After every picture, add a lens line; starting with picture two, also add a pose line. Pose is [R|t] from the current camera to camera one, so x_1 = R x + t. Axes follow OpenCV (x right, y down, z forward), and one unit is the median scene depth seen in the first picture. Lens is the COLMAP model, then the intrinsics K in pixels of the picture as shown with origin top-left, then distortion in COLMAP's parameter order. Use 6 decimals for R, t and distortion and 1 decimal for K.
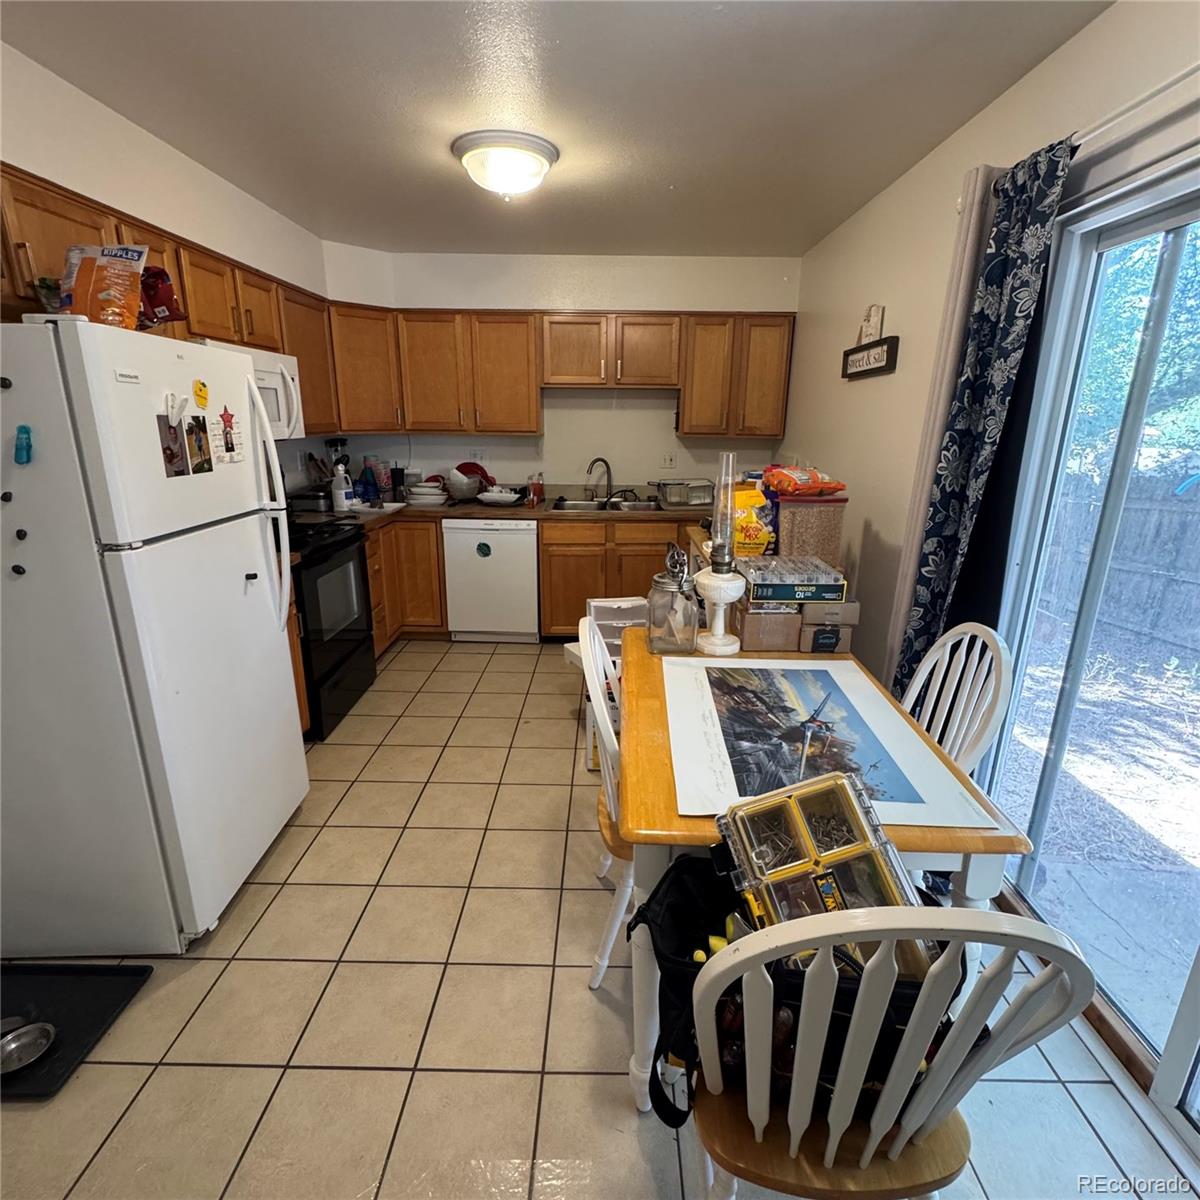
lens RADIAL K [[635.5, 0, 603.1], [0, 635.5, 600.6], [0, 0, 1]] dist [-0.004914, 0.000645]
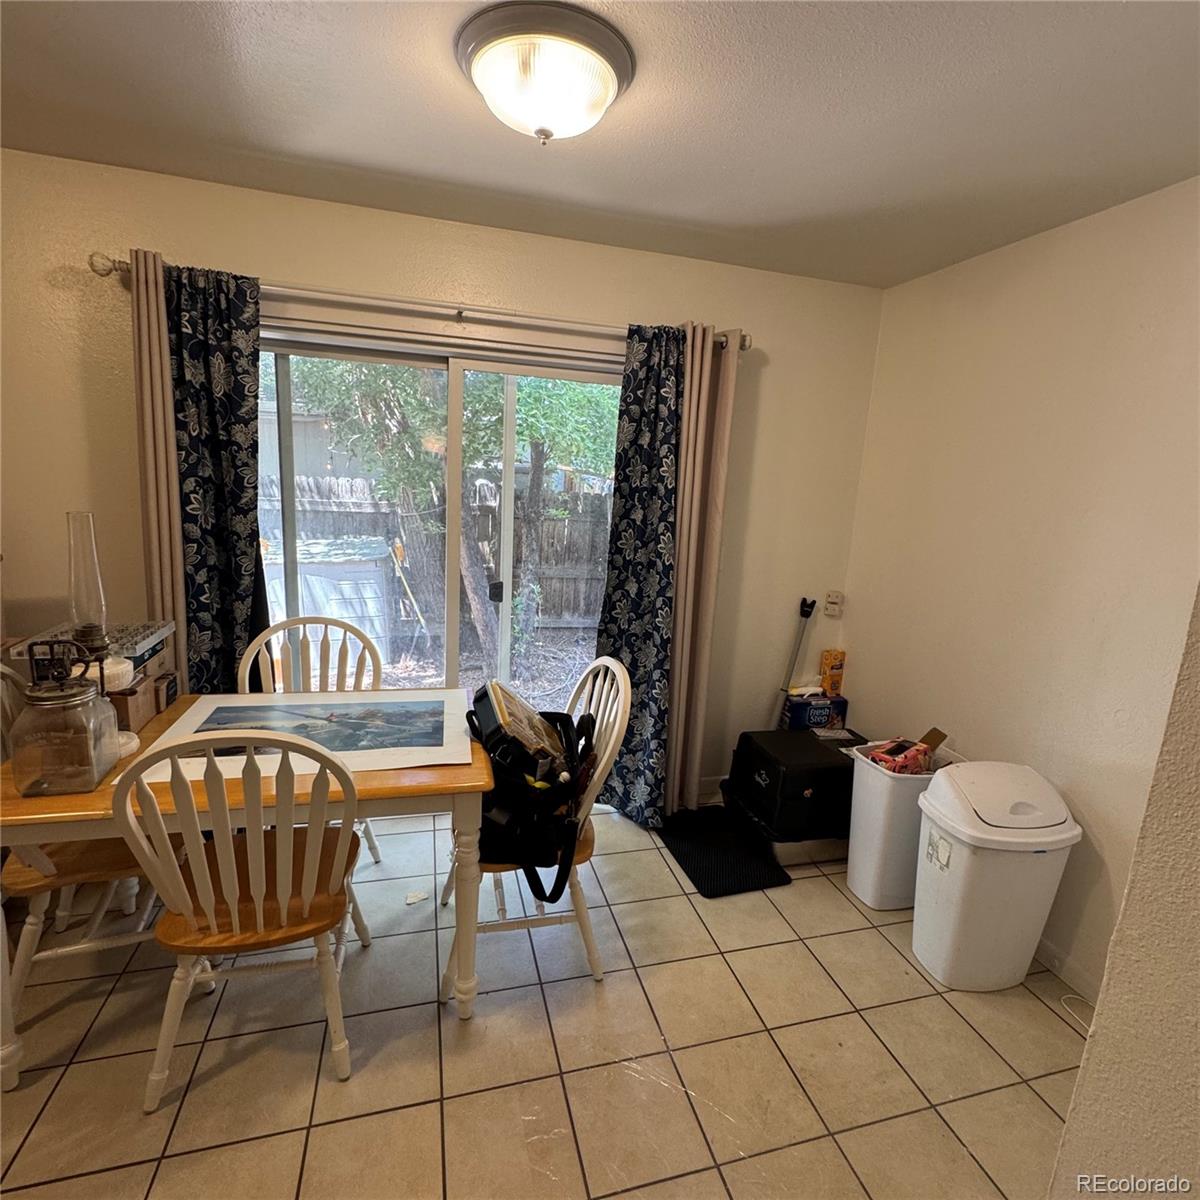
lens RADIAL K [[635.5, 0, 608.1], [0, 635.5, 601.4], [0, 0, 1]] dist [-0.004914, 0.000645]
pose [[-0.284022, -0.218961, 0.933482, -0.369613], [0.208357, 0.936216, 0.282997, -0.103686], [-0.935905, 0.274875, -0.220283, 0.280344]]
